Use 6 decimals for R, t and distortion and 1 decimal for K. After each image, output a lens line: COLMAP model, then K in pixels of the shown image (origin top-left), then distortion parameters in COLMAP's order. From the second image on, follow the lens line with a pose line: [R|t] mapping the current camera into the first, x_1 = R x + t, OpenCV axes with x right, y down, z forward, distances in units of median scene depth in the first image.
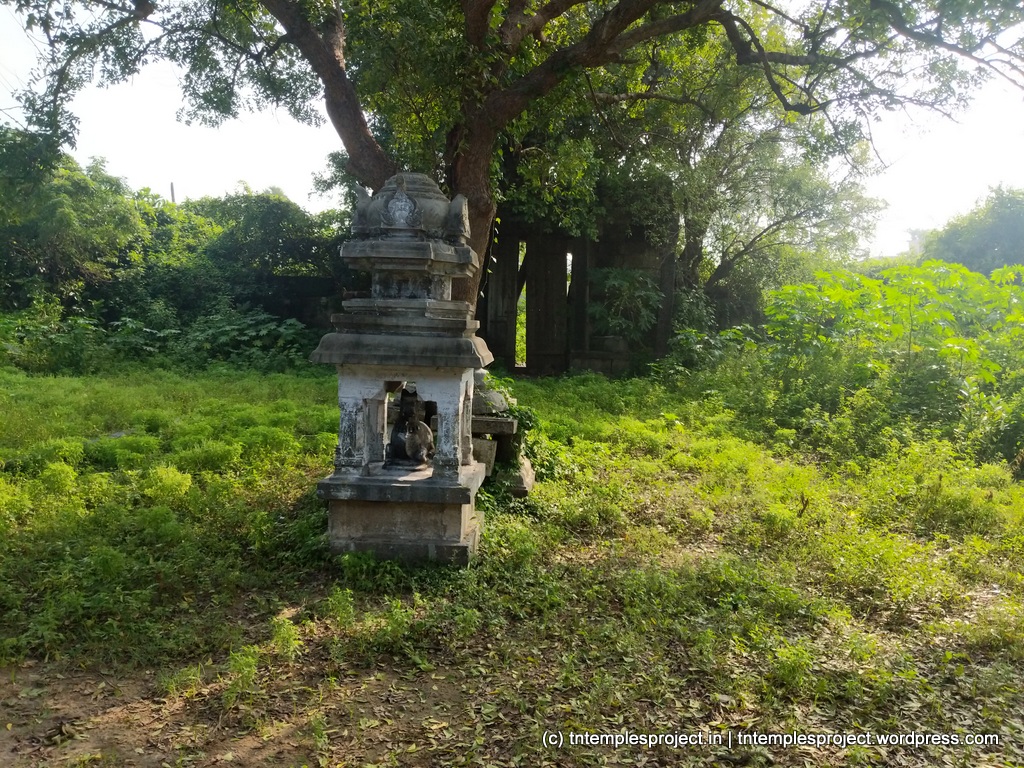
lens RADIAL K [[824.6, 0, 505.8], [0, 824.6, 382.9], [0, 0, 1]] dist [0.115515, -0.197210]
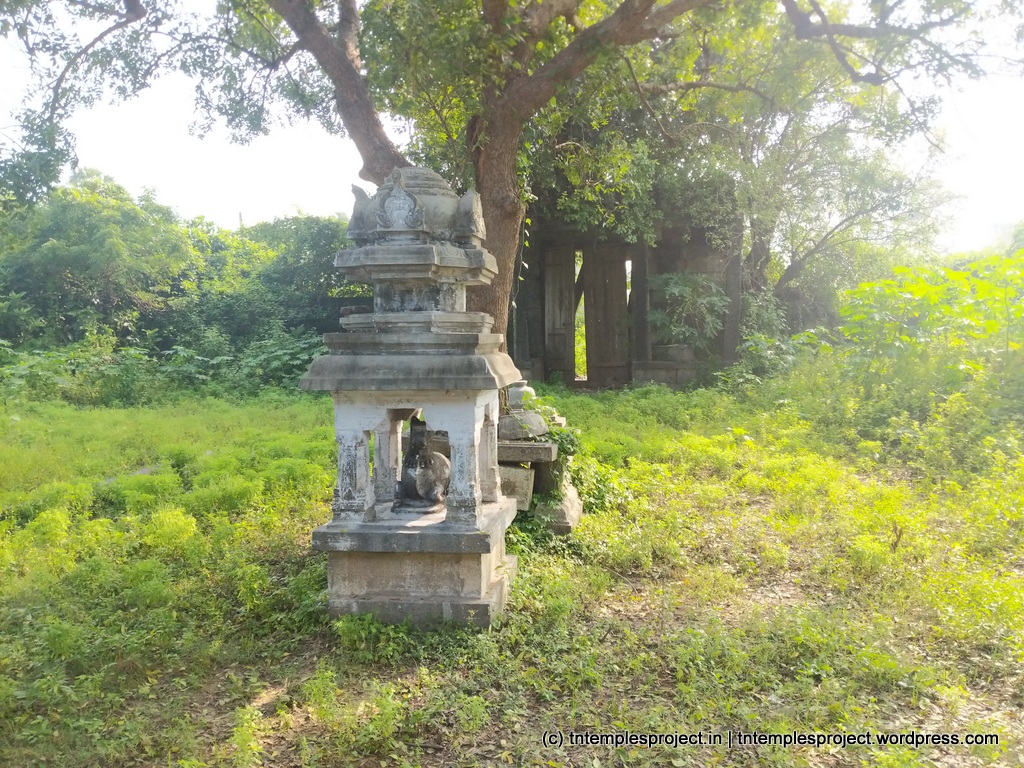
lens RADIAL K [[822.3, 0, 528.0], [0, 822.3, 373.8], [0, 0, 1]] dist [0.095898, -0.121971]
pose [[0.997402, -0.037948, -0.061224, 0.031160], [0.036256, 0.998936, -0.028512, -0.005519], [0.062241, 0.026219, 0.997717, 0.095023]]
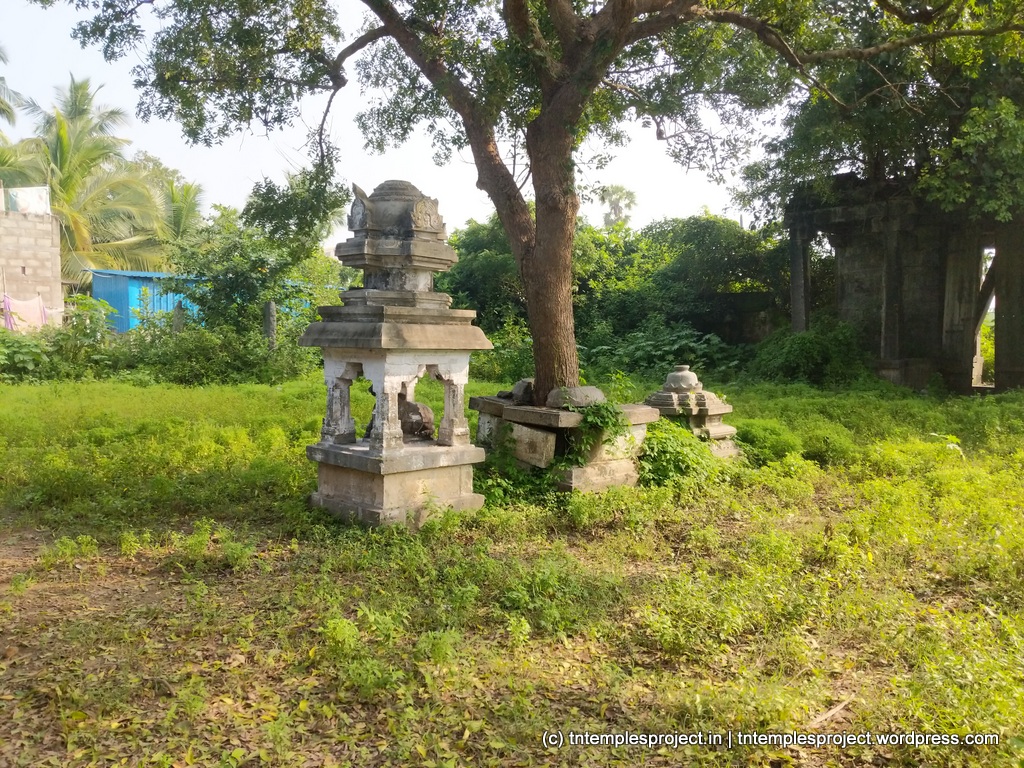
lens RADIAL K [[824.6, 0, 505.8], [0, 824.6, 382.9], [0, 0, 1]] dist [0.115515, -0.197210]
pose [[0.749043, 0.017988, -0.662277, 0.472466], [-0.040499, 0.999005, -0.018670, 0.023437], [0.661282, 0.040806, 0.749027, 0.167067]]
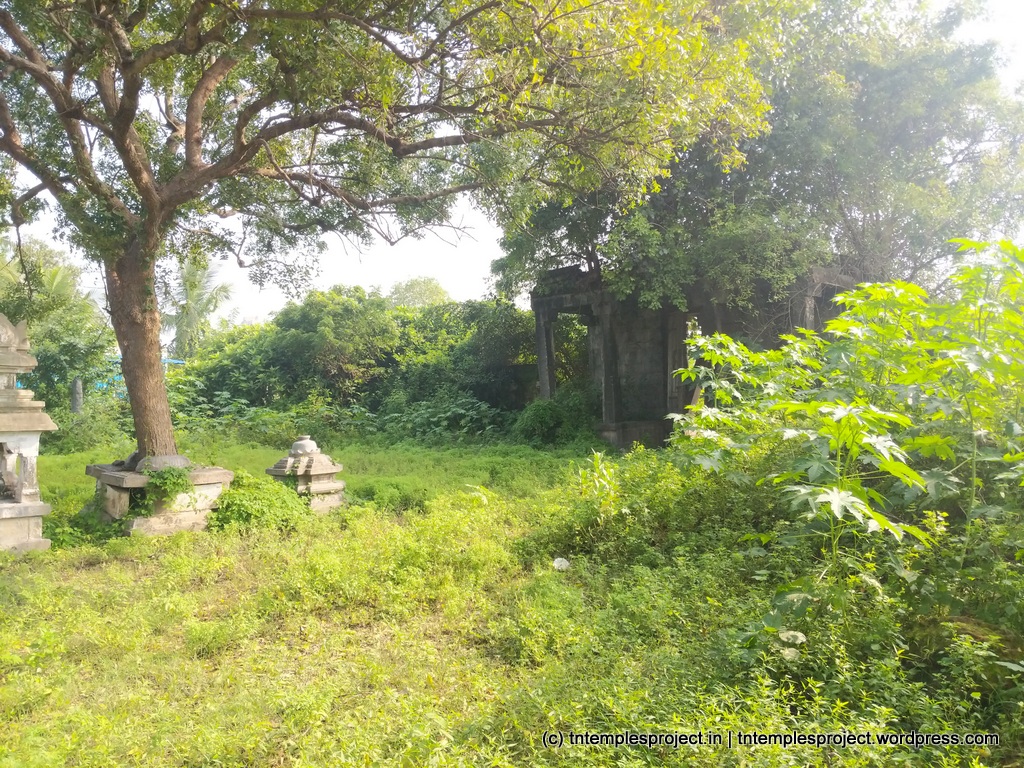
lens RADIAL K [[823.3, 0, 488.0], [0, 823.3, 384.4], [0, 0, 1]] dist [0.099267, -0.200207]
pose [[0.779012, -0.043471, -0.625500, 0.967153], [-0.019218, 0.995470, -0.093119, 0.009911], [0.626714, 0.084562, 0.774647, 0.247271]]
